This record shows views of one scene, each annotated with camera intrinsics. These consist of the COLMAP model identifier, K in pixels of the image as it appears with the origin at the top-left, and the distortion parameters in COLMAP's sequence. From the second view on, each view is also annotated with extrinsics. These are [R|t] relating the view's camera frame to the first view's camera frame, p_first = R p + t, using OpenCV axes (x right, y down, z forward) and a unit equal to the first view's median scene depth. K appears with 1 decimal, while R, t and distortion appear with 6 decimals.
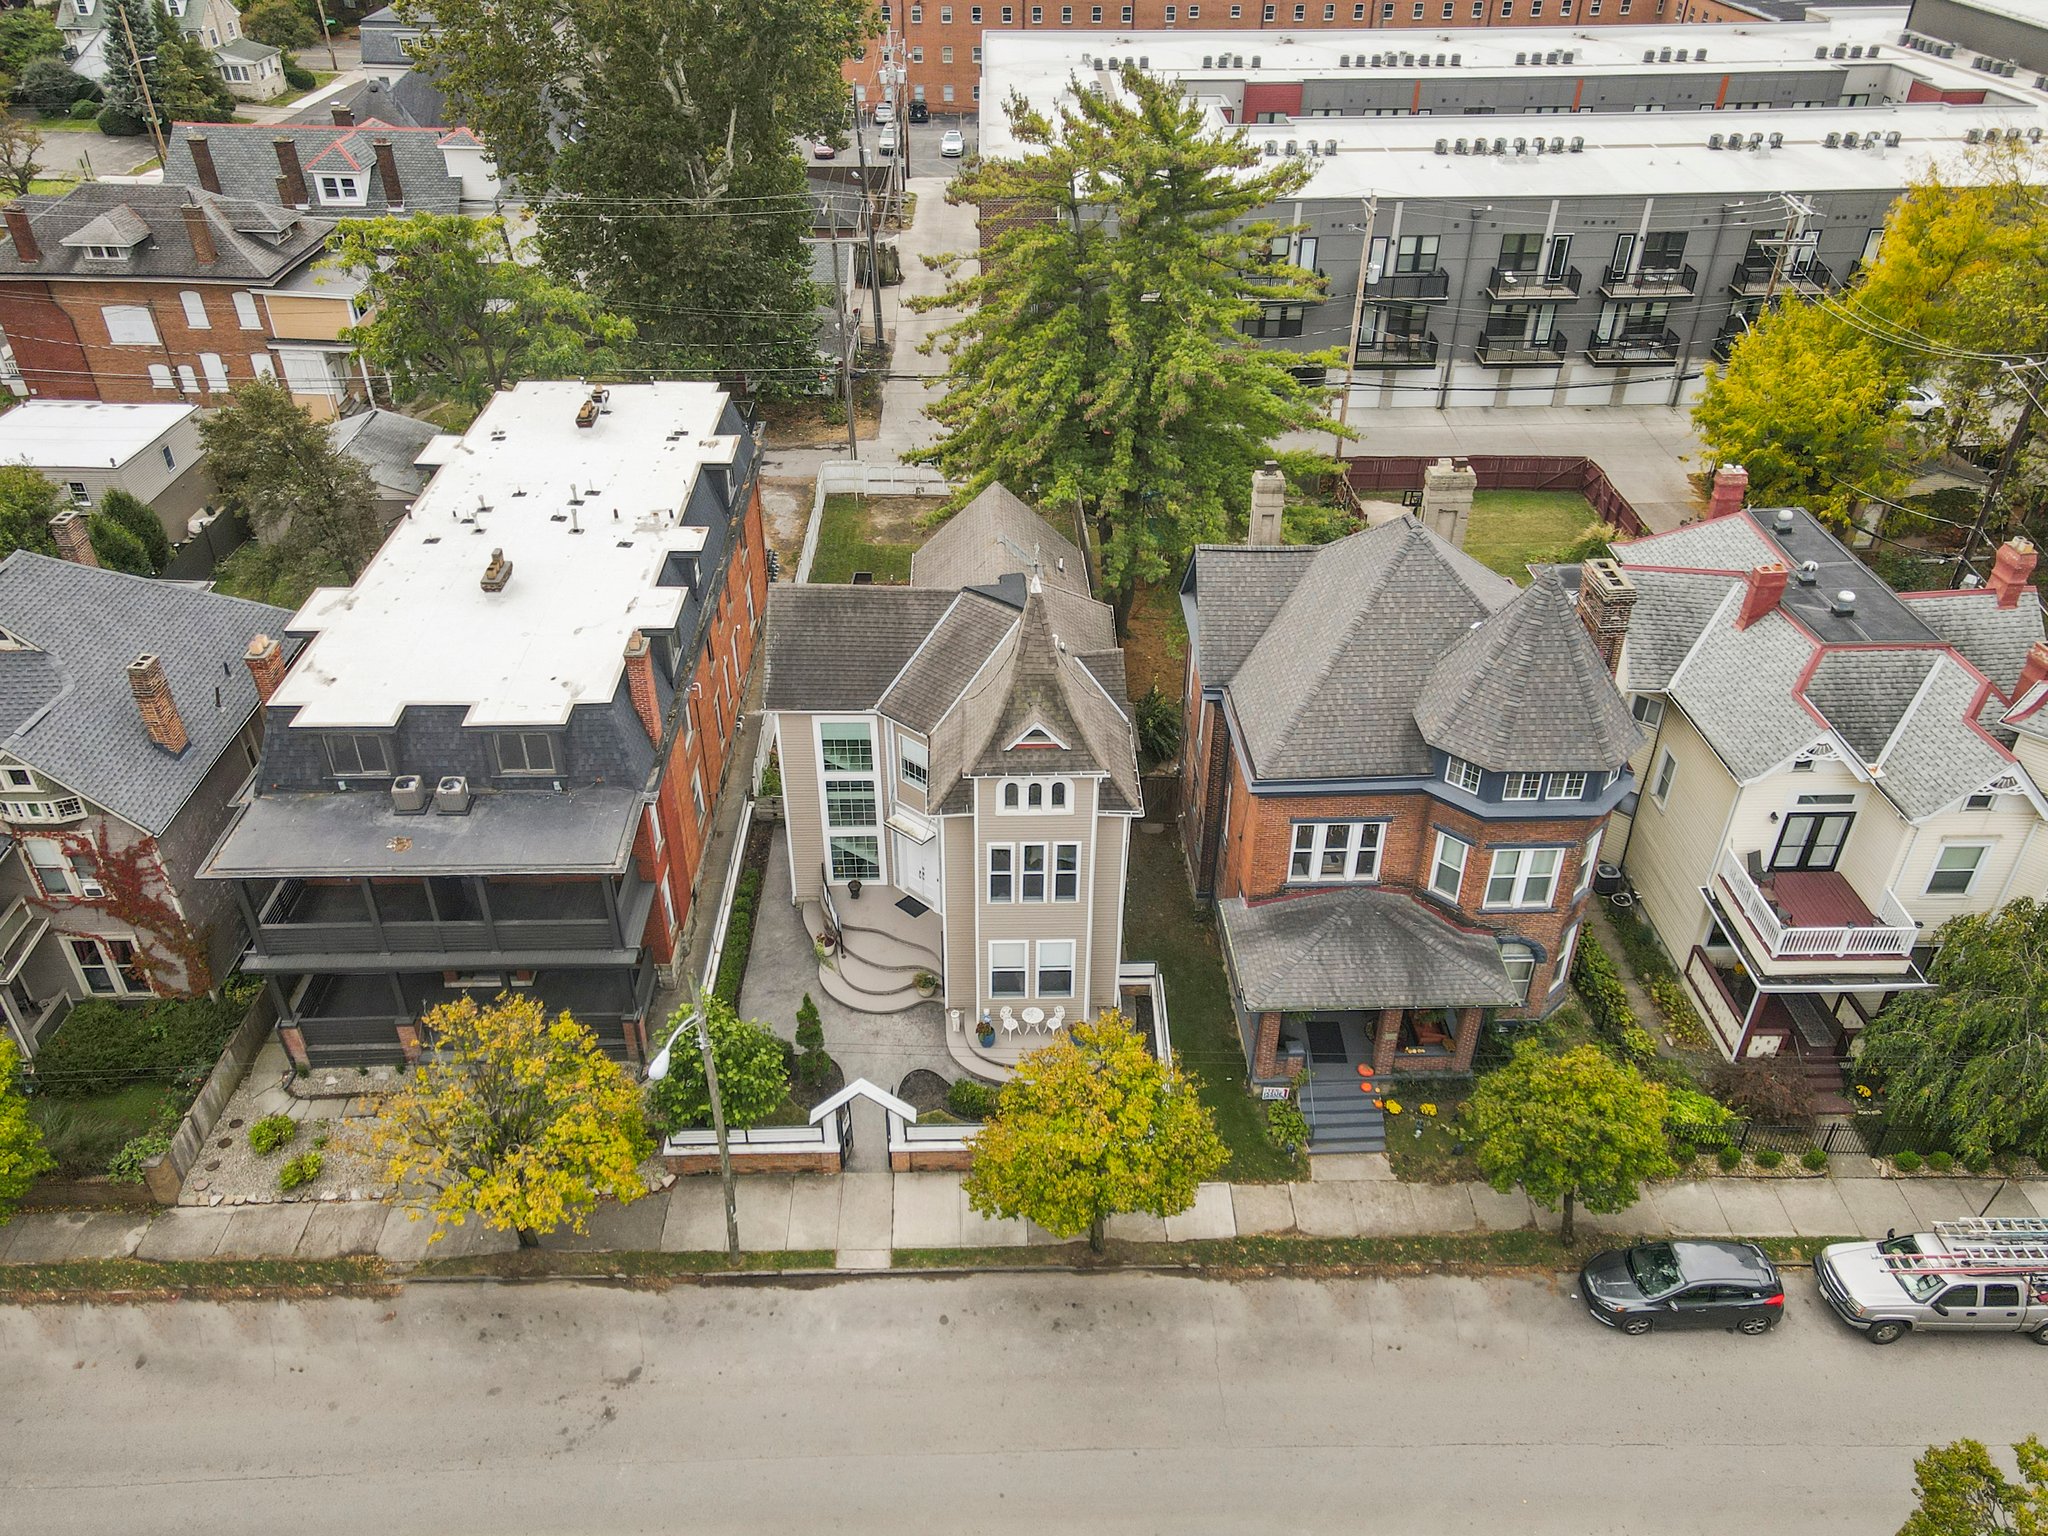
lens RADIAL K [[1484.0, 0, 1024.0], [0, 1484.0, 768.0], [0, 0, 1]] dist [0.005571, 0.001528]
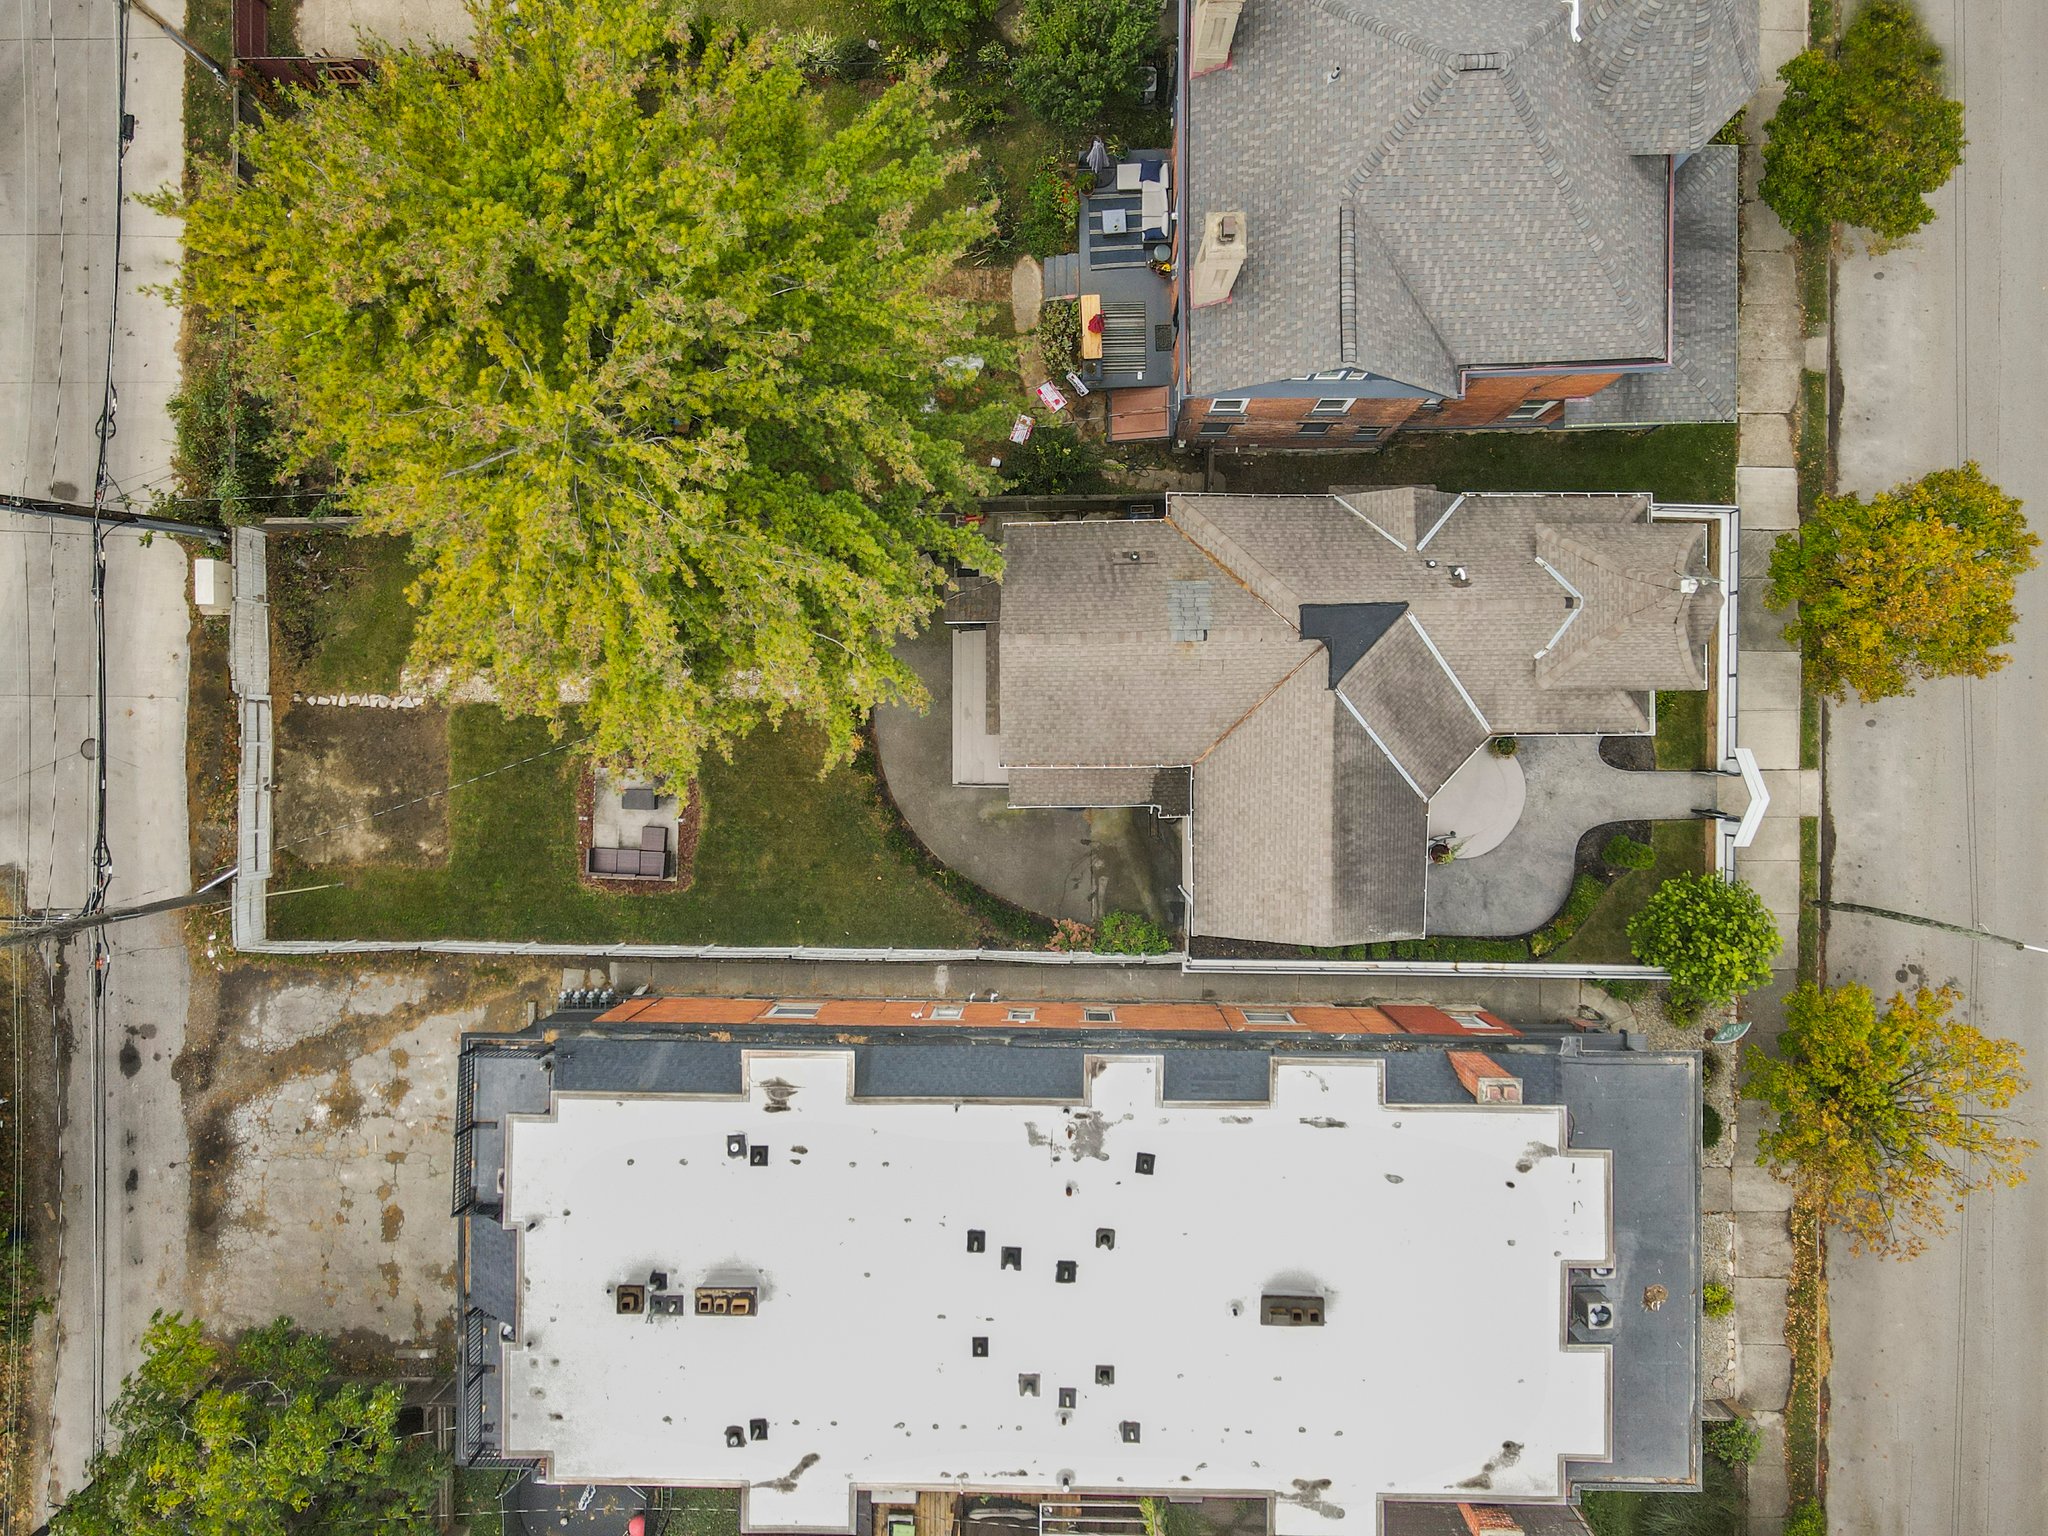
lens RADIAL K [[1484.0, 0, 1024.0], [0, 1484.0, 768.0], [0, 0, 1]] dist [0.005571, 0.001528]
pose [[0.033517, -0.999079, -0.026790, -0.069793], [0.590775, -0.001816, 0.806835, -0.874537], [-0.806140, -0.042869, 0.590170, 0.725305]]
